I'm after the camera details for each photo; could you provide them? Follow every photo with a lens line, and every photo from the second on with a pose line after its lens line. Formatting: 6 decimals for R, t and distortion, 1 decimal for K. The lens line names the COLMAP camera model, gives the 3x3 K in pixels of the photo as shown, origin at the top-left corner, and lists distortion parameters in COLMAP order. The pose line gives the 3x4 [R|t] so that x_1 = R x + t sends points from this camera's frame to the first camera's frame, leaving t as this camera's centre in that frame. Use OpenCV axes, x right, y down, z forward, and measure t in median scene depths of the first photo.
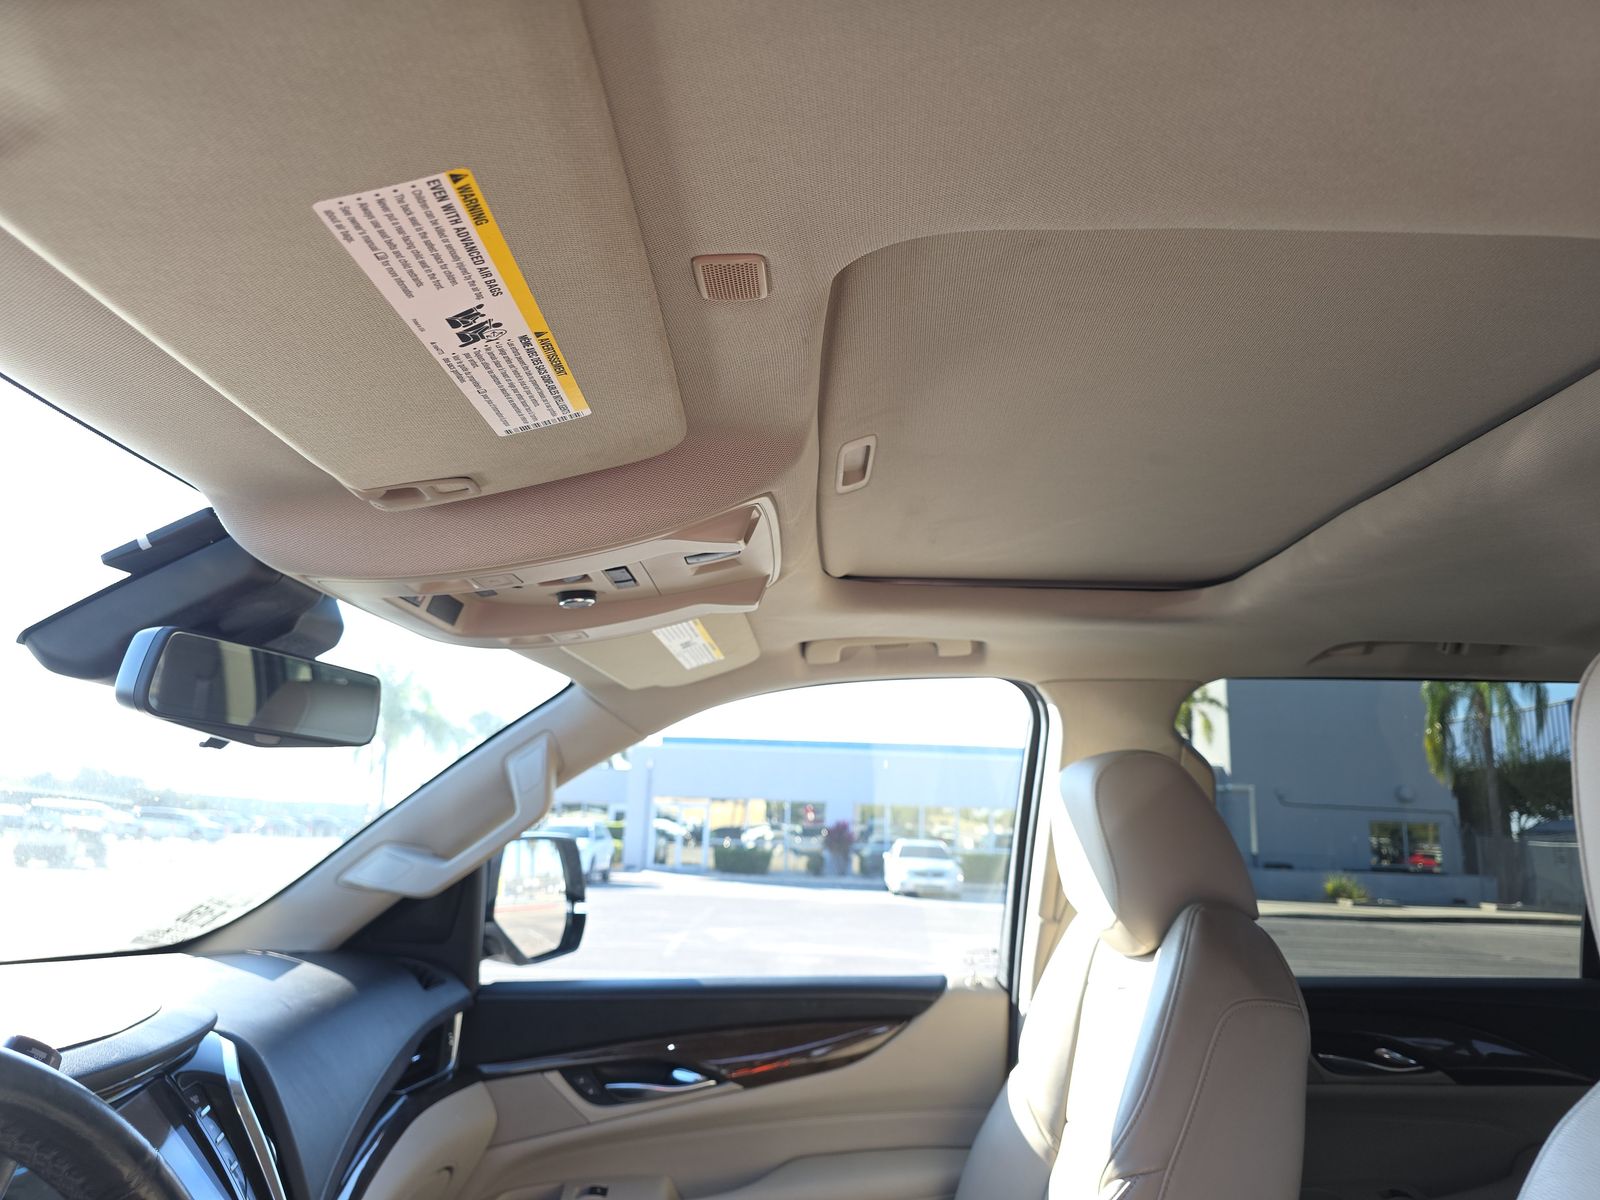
lens RADIAL K [[1056.5, 0, 800.0], [0, 1056.5, 600.0], [0, 0, 1]] dist [0.025819, -0.000683]
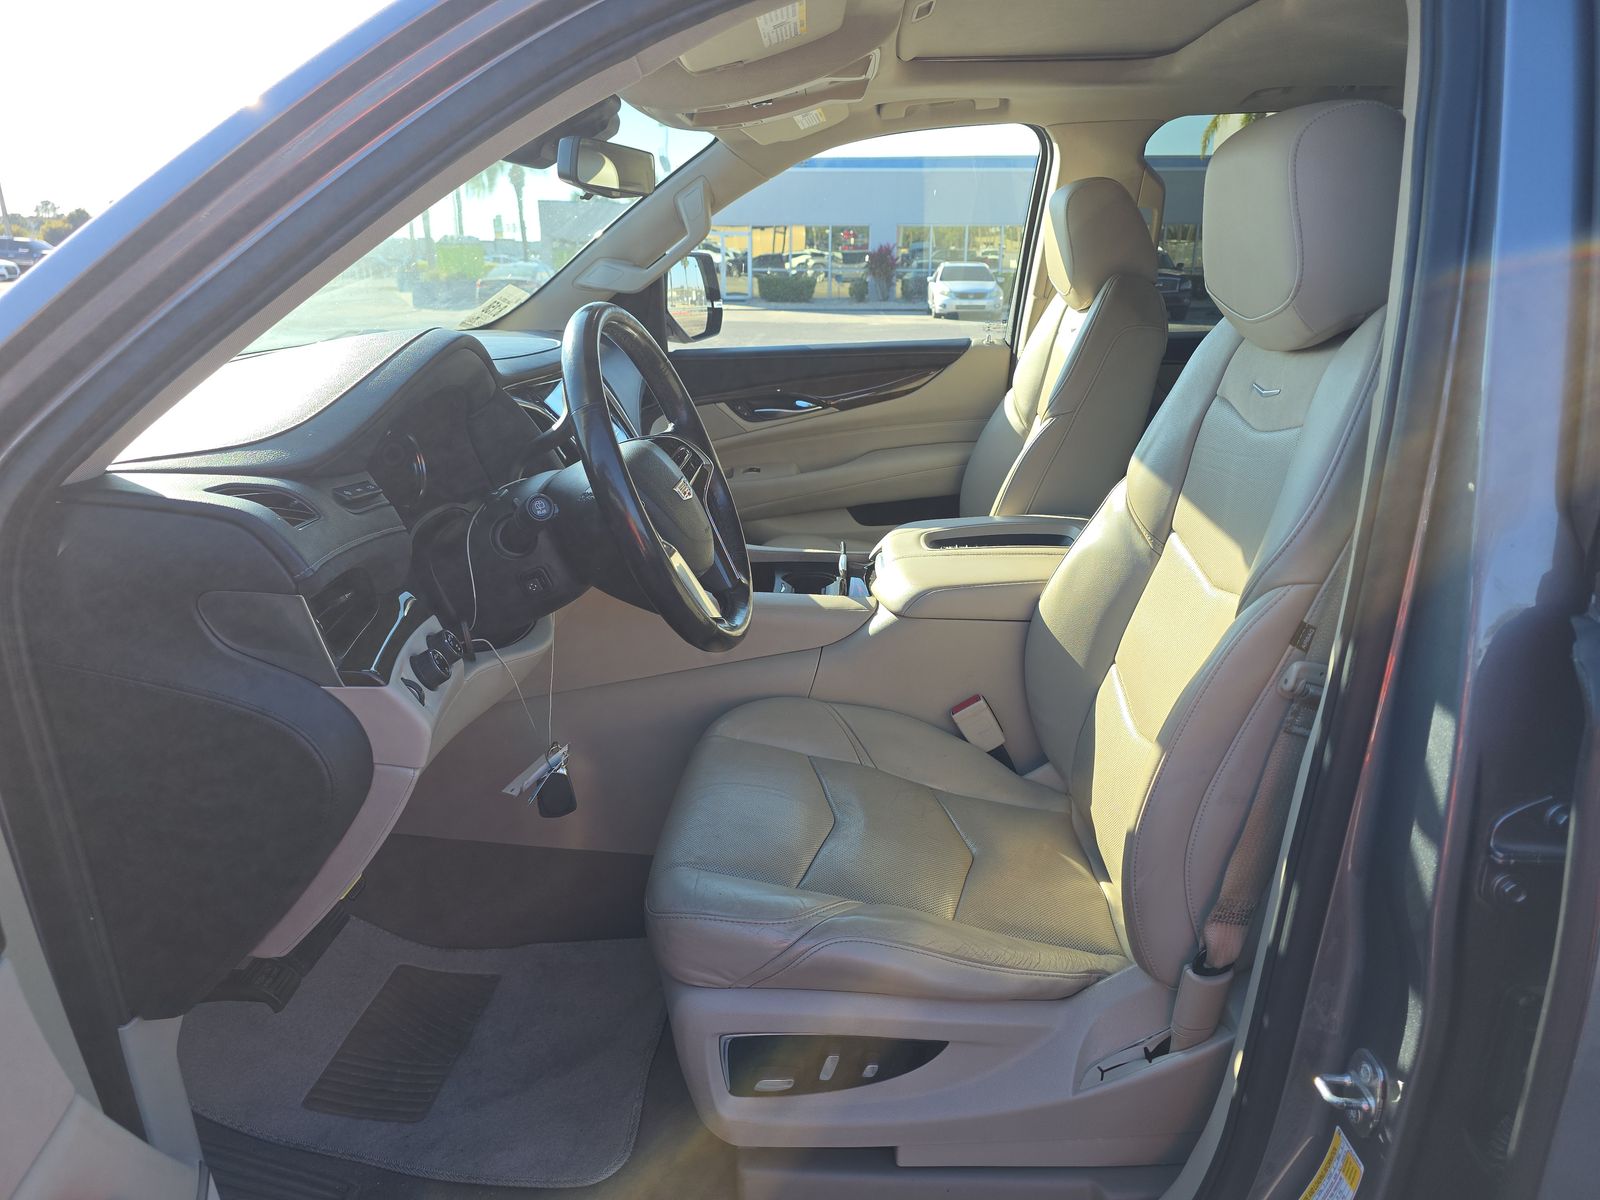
lens RADIAL K [[1038.7, 0, 800.0], [0, 1038.7, 600.0], [0, 0, 1]] dist [0.006481, 0.000281]
pose [[0.998833, -0.016052, -0.045549, -0.040490], [0.036971, 0.860966, 0.507317, -0.079389], [0.031073, -0.508409, 0.860555, -0.434166]]
